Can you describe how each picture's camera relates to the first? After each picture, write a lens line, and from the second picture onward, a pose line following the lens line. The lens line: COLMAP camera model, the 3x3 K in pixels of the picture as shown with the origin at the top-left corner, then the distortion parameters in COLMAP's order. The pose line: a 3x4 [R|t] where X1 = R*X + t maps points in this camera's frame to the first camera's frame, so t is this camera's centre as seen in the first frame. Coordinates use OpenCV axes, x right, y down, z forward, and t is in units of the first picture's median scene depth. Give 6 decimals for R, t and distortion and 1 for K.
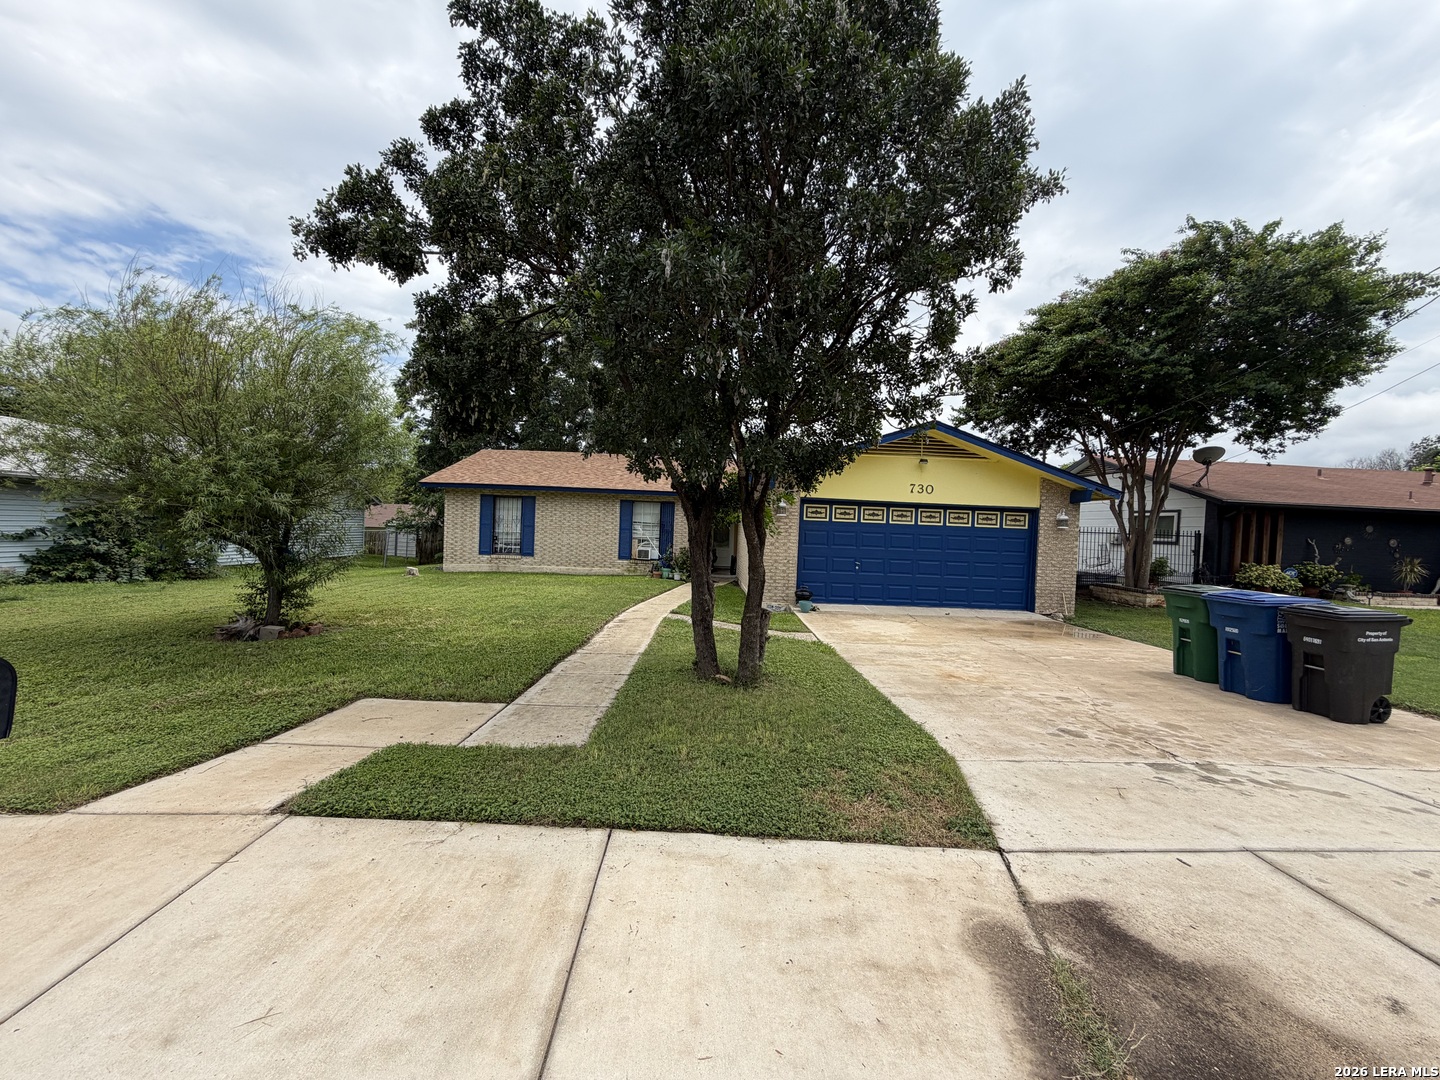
lens RADIAL K [[568.0, 0, 720.0], [0, 568.0, 540.0], [0, 0, 1]] dist [-0.000677, -0.000063]
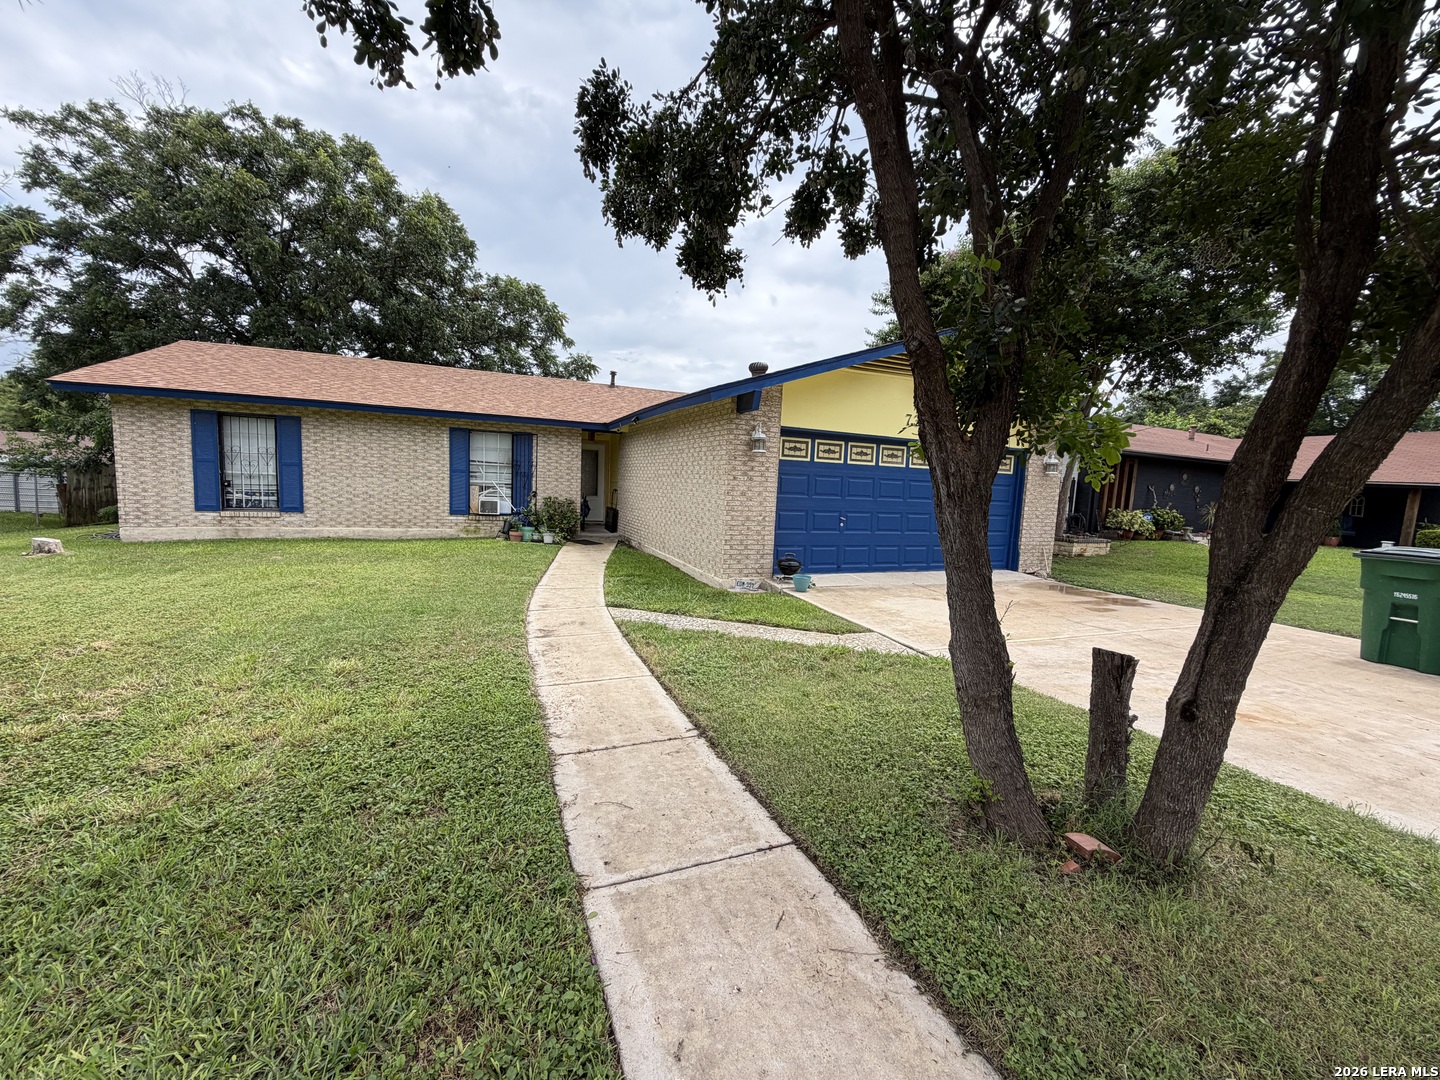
lens RADIAL K [[574.8, 0, 720.0], [0, 574.8, 540.0], [0, 0, 1]] dist [0.000932, 0.000277]
pose [[0.936608, -0.033084, 0.348813, -0.117285], [-0.000136, 0.995498, 0.094784, -0.001853], [-0.350378, -0.088823, 0.932387, 0.234482]]
